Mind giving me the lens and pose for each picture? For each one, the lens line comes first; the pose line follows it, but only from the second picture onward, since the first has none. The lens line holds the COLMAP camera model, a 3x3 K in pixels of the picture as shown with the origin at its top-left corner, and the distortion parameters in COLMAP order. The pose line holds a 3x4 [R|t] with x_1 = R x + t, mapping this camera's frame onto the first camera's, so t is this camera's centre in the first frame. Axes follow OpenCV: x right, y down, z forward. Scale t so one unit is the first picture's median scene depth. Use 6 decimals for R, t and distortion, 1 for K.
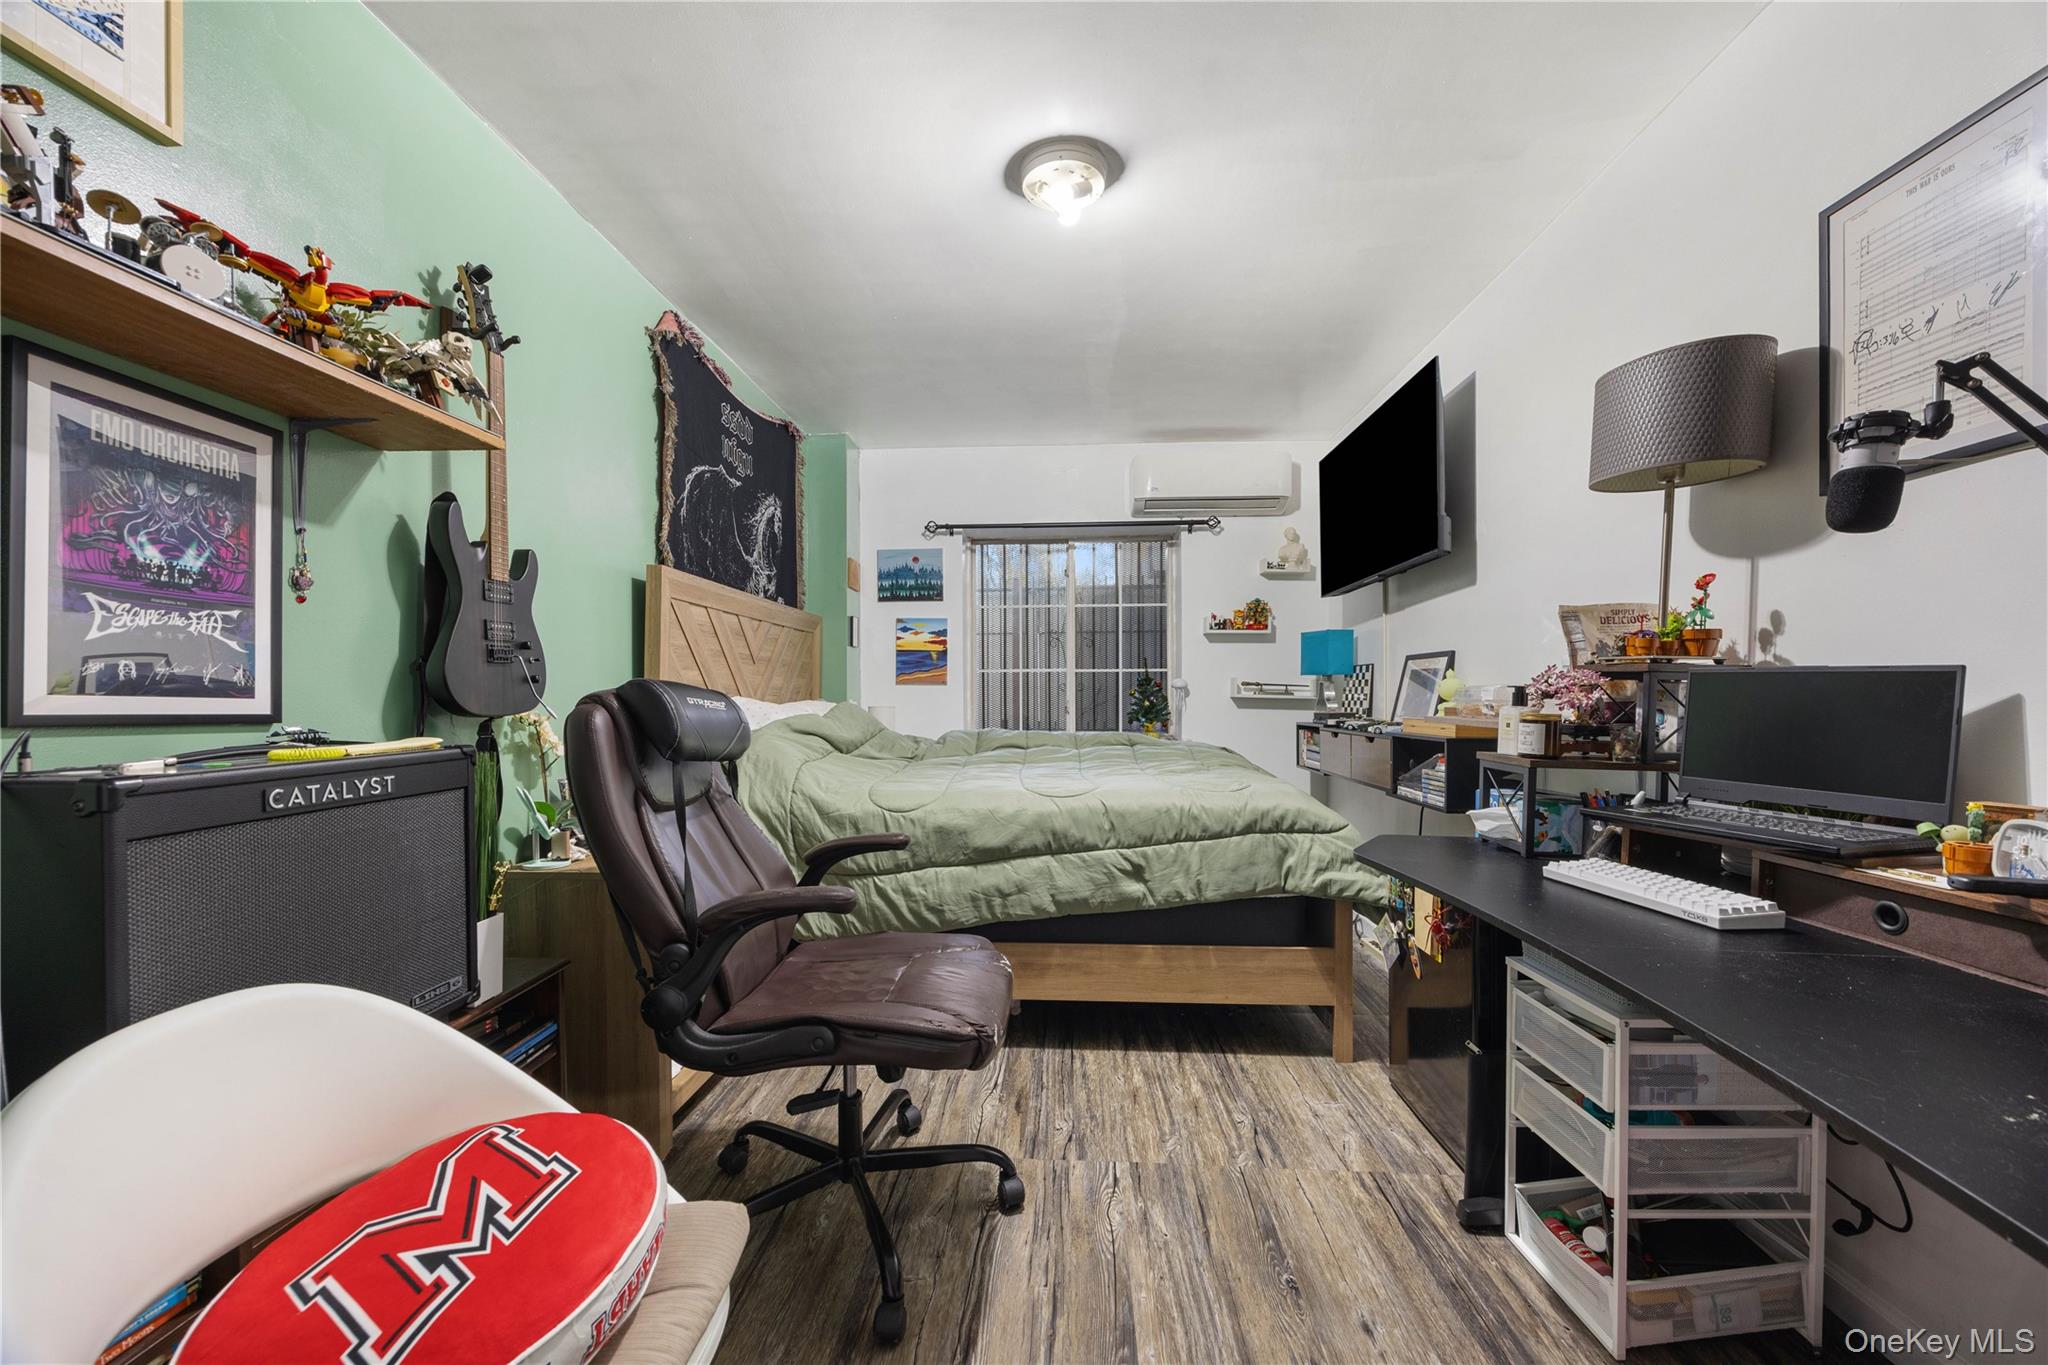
lens RADIAL K [[788.6, 0, 1016.4], [0, 788.6, 699.3], [0, 0, 1]] dist [-0.001497, -0.000133]
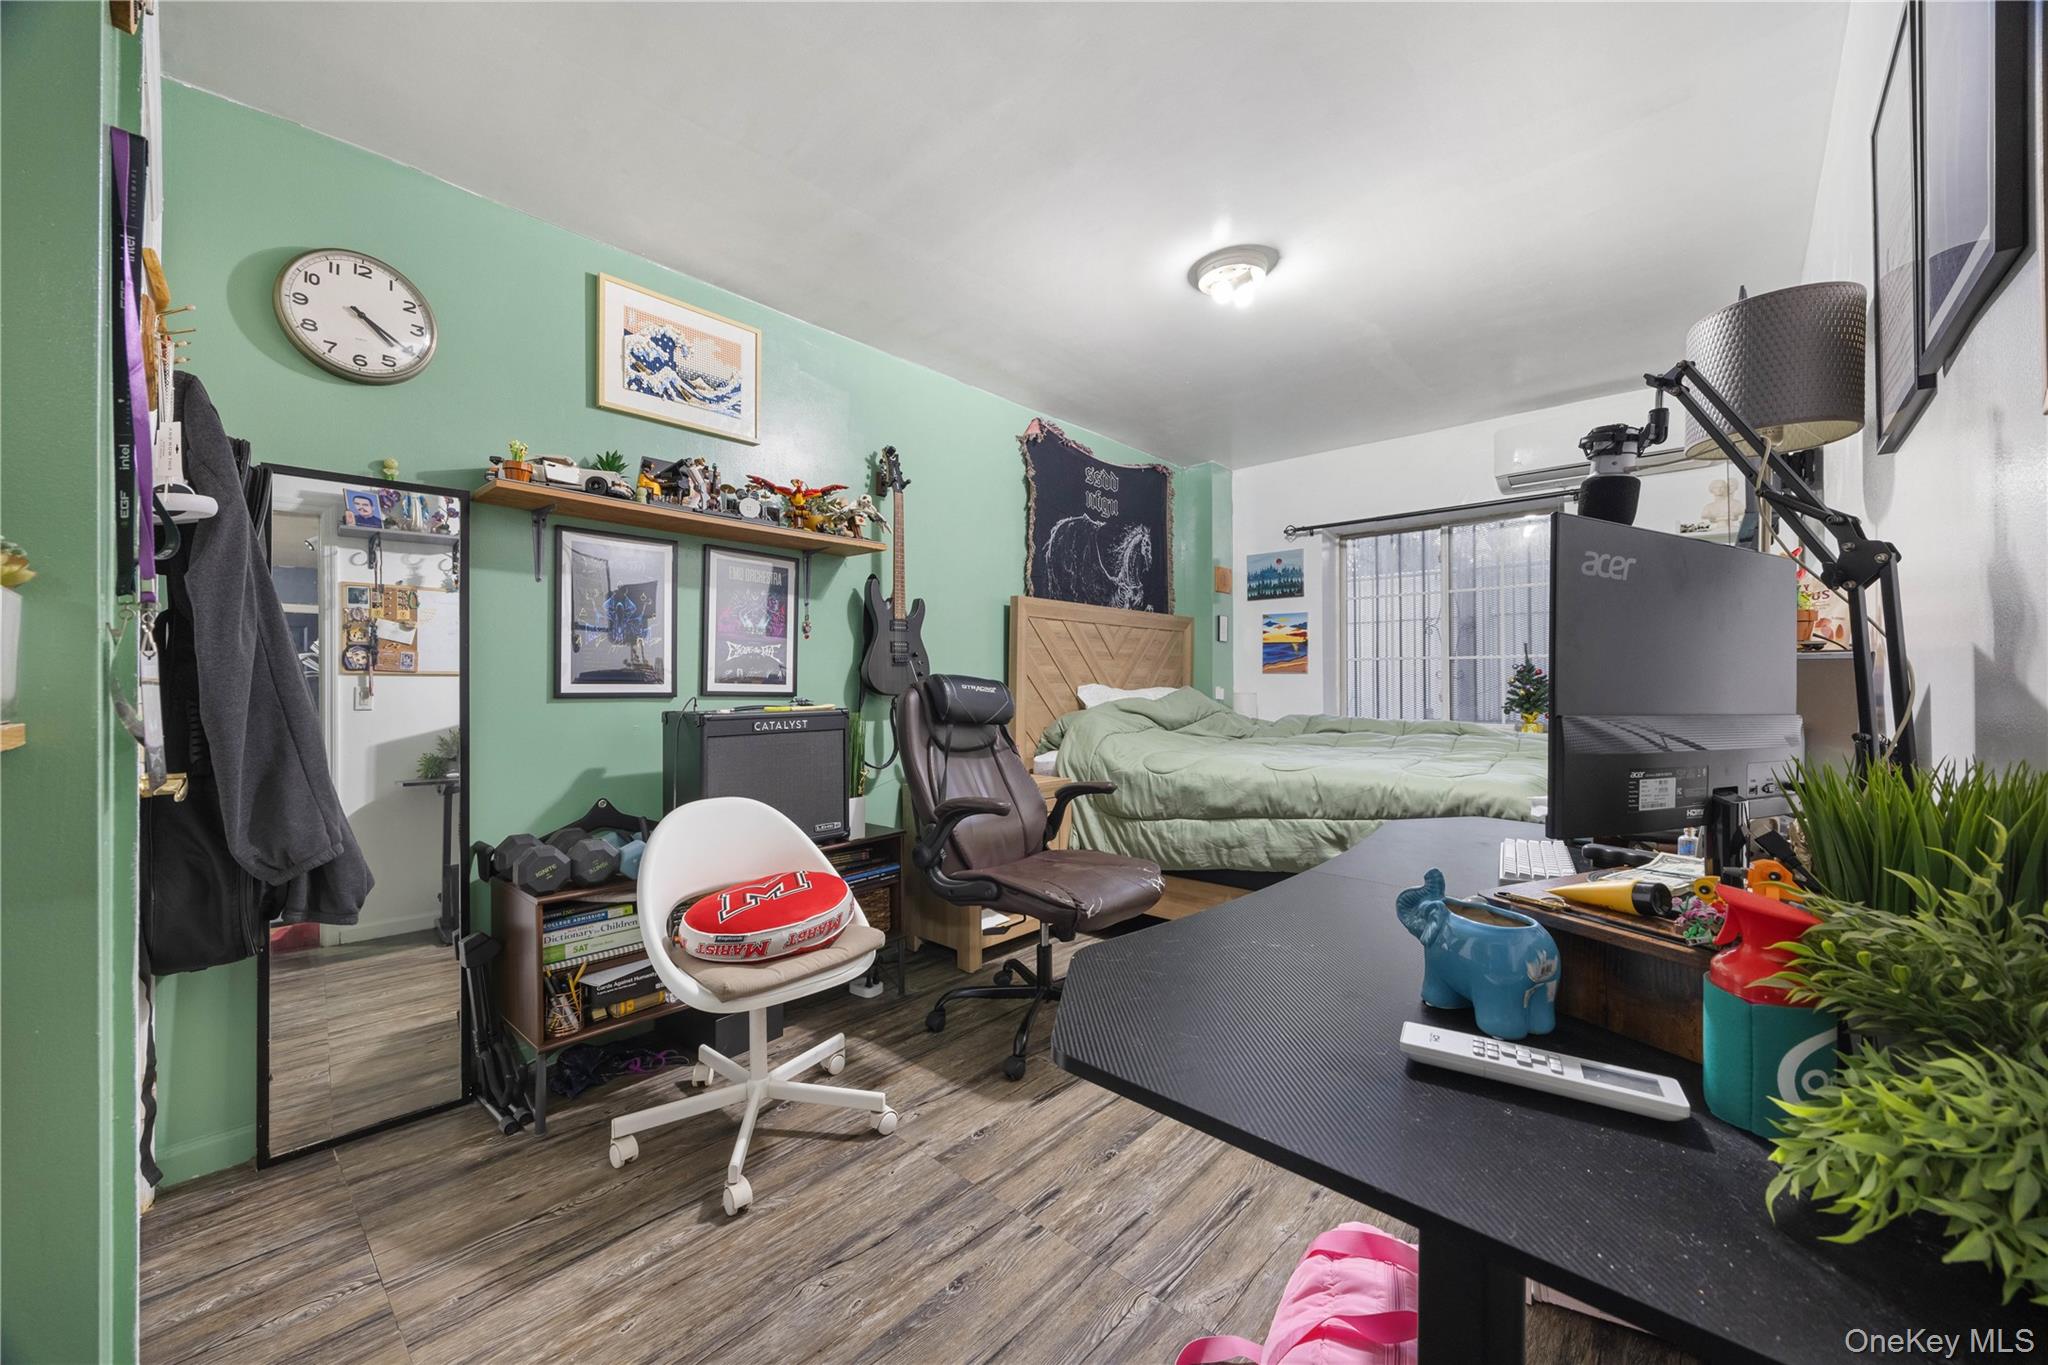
lens RADIAL K [[783.0, 0, 1017.2], [0, 783.0, 672.4], [0, 0, 1]] dist [-0.001614, -0.000122]
pose [[0.778361, -0.007529, -0.627772, 0.486074], [-0.003934, 0.999850, -0.016870, -0.000594], [0.627804, 0.015600, 0.778215, -0.152629]]
